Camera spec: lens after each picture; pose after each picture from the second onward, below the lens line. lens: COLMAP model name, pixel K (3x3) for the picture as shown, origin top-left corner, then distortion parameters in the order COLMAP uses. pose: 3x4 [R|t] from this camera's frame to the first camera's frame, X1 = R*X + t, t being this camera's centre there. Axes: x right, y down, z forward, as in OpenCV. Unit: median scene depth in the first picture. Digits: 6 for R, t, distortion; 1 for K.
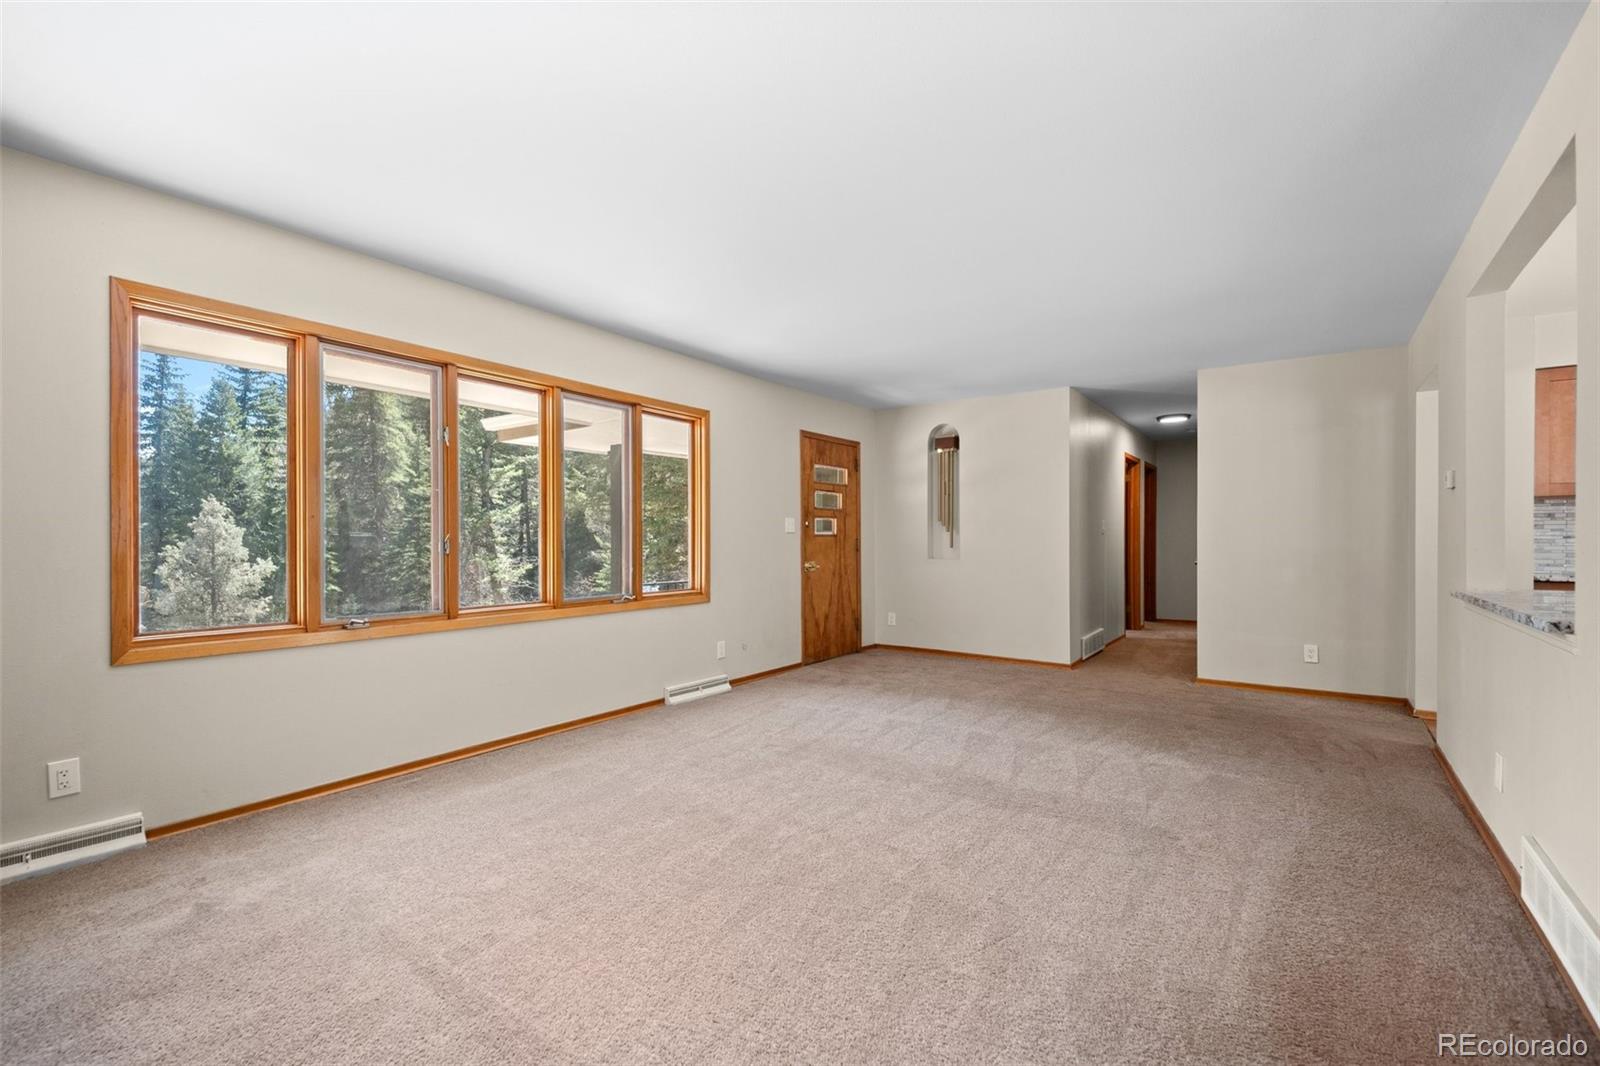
lens RADIAL K [[682.0, 0, 800.0], [0, 682.0, 533.0], [0, 0, 1]] dist [-0.000482, -0.000114]
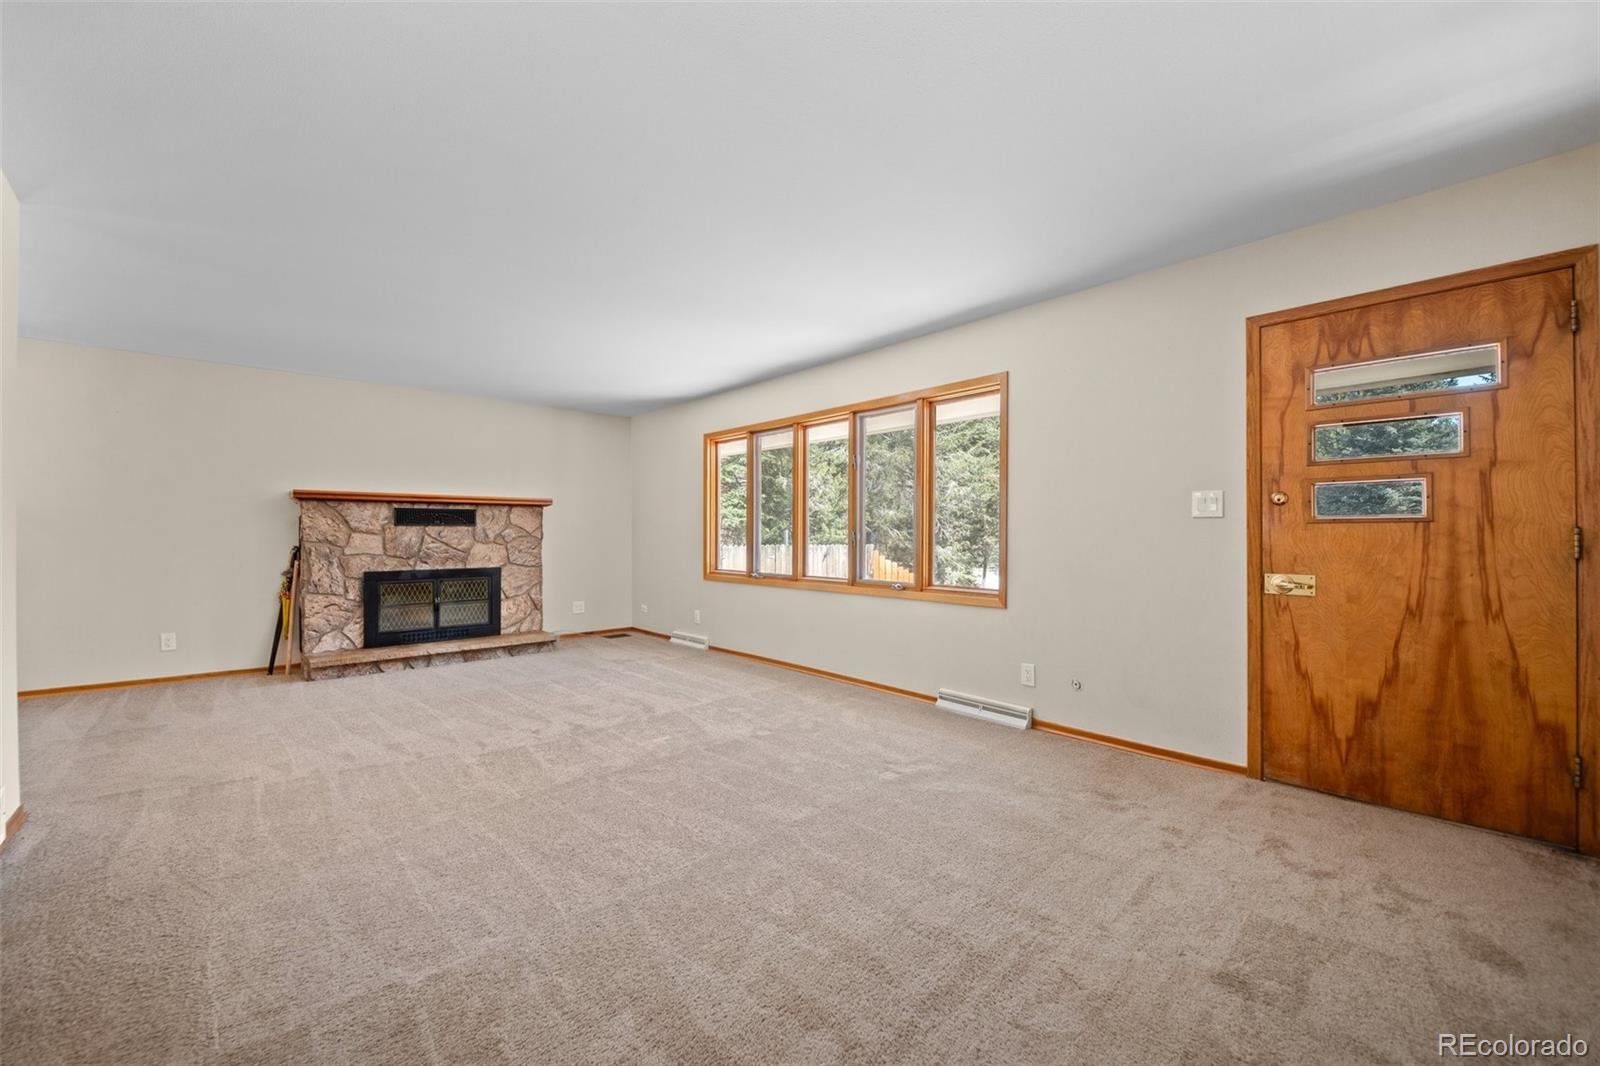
lens RADIAL K [[615.2, 0, 800.0], [0, 615.2, 533.0], [0, 0, 1]] dist [-0.000026, -0.000070]
pose [[-0.192029, -0.005593, -0.981373, 0.513570], [0.006181, 0.999957, -0.006908, 0.012445], [0.981370, -0.007393, -0.191986, 0.736240]]
